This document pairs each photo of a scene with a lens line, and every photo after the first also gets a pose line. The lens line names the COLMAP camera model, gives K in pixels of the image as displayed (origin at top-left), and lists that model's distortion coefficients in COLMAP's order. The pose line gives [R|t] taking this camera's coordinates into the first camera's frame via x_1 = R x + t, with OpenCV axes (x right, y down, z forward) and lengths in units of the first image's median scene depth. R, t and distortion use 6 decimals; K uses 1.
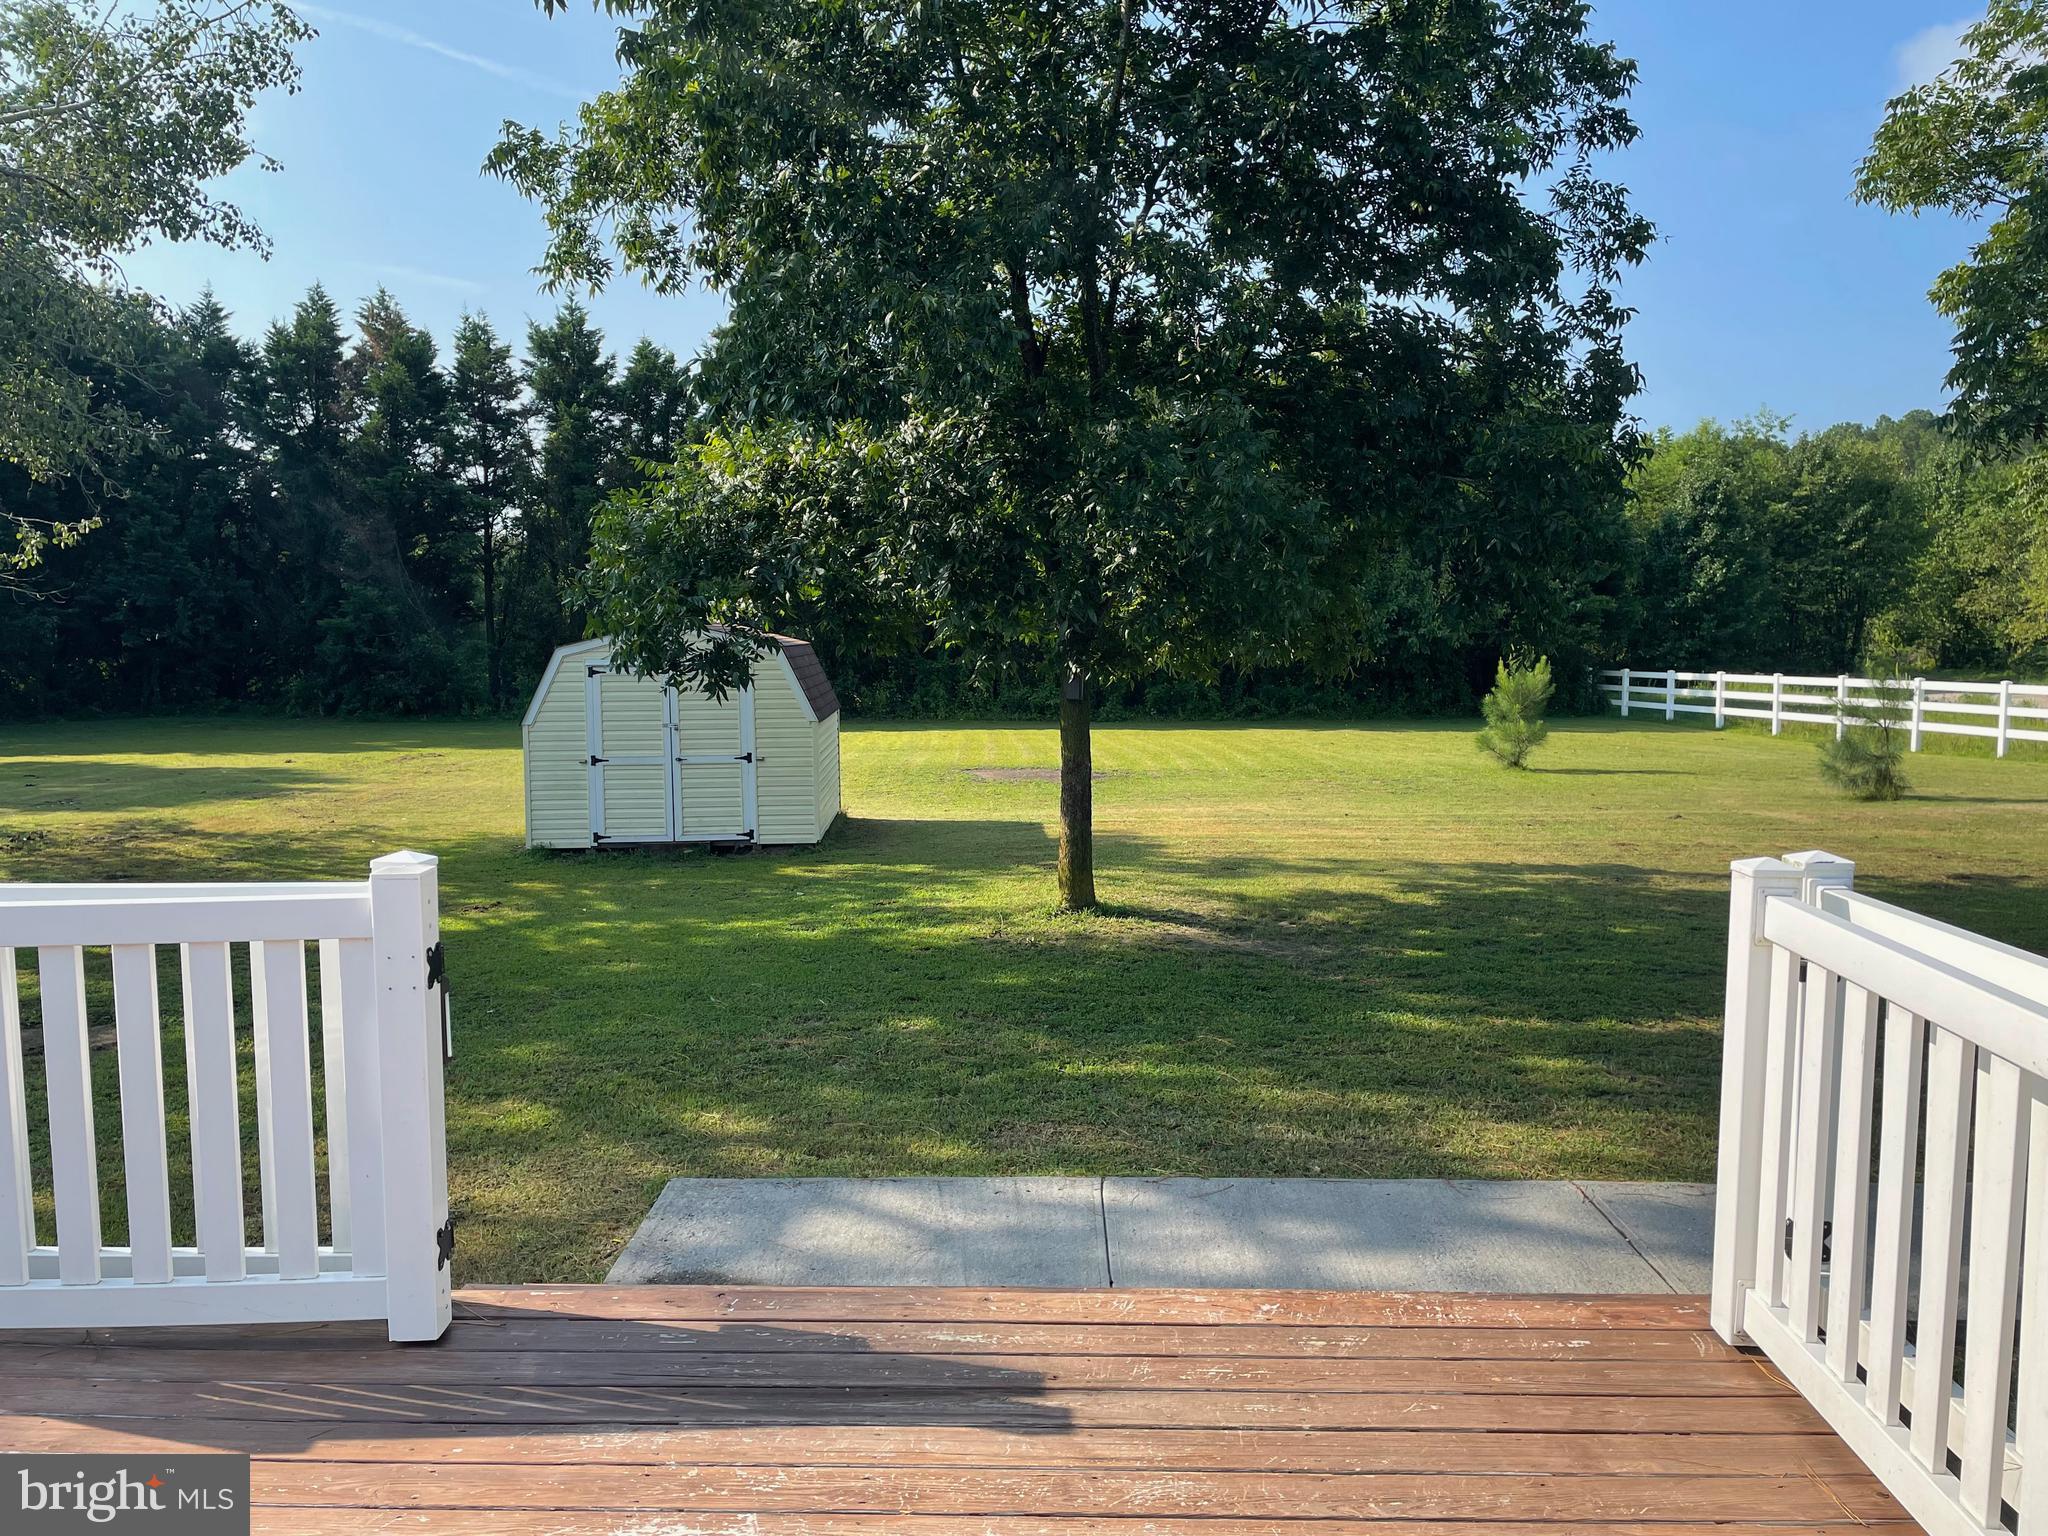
lens RADIAL K [[1529.2, 0, 1009.5], [0, 1529.2, 756.1], [0, 0, 1]] dist [0.101844, -0.136641]
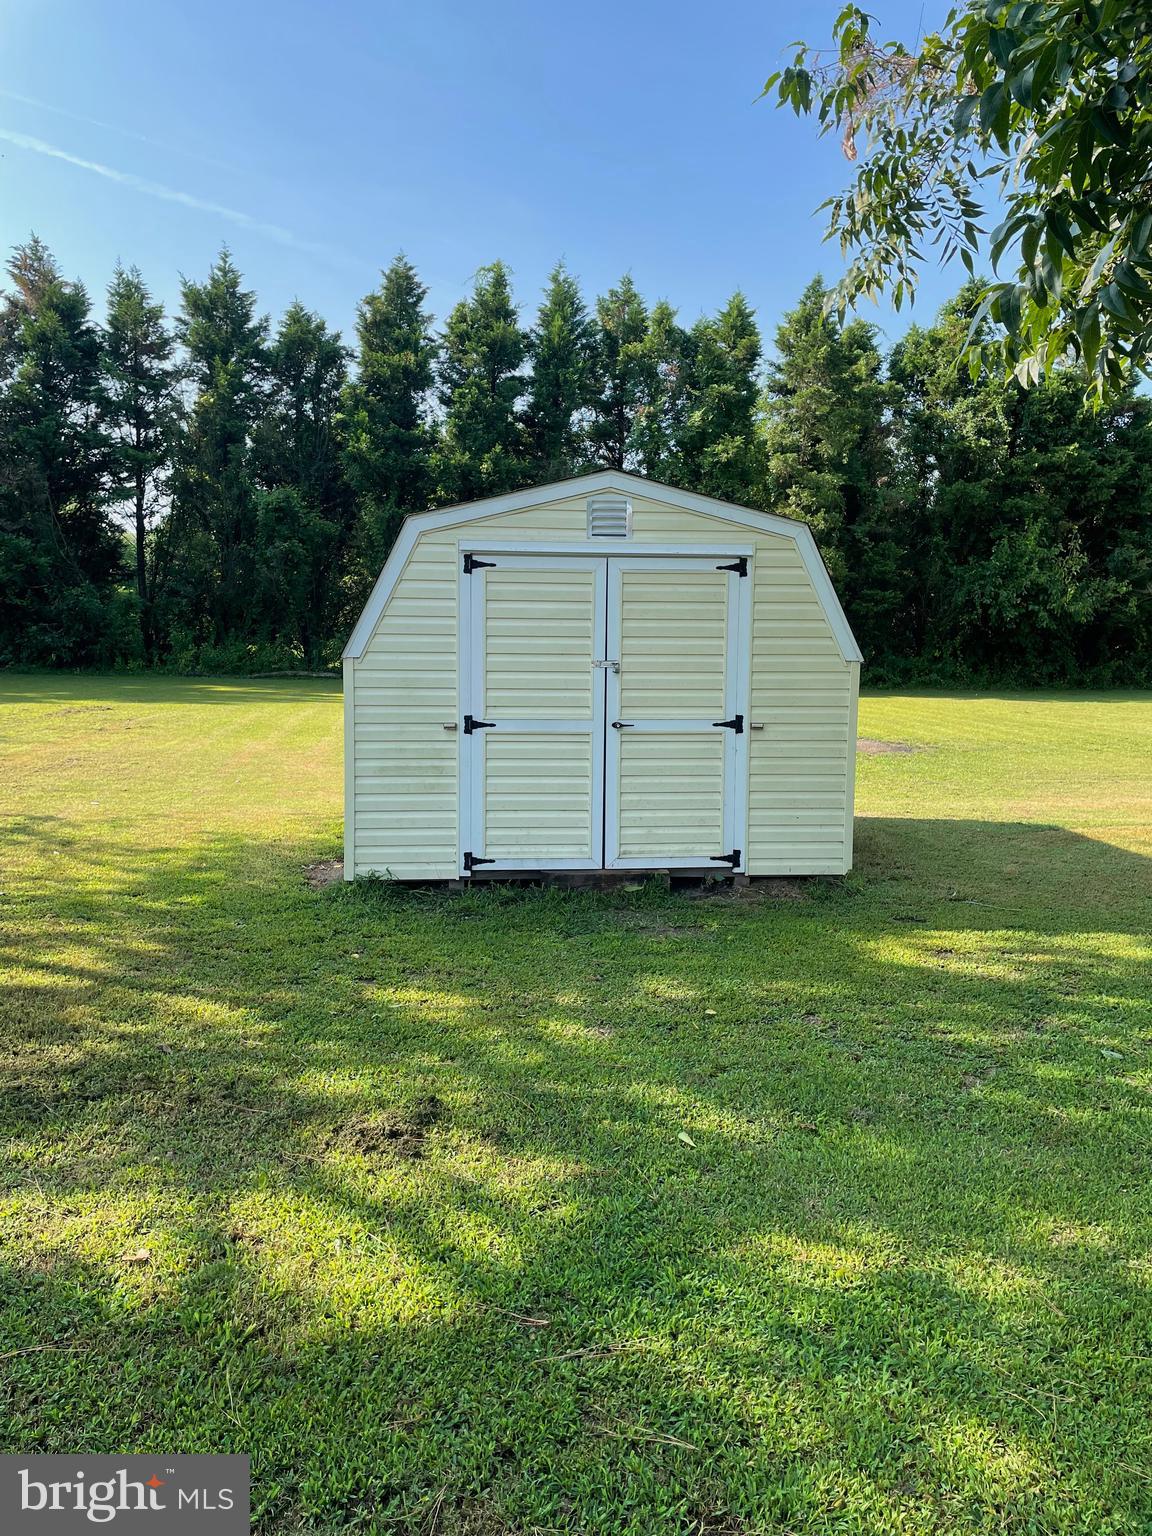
lens RADIAL K [[1146.9, 0, 584.7], [0, 1146.9, 758.3], [0, 0, 1]] dist [0.101844, -0.136641]
pose [[0.997823, 0.014322, 0.064369, -0.093192], [-0.016608, 0.999245, 0.035128, -0.000082], [-0.063817, -0.036120, 0.997308, 0.213142]]
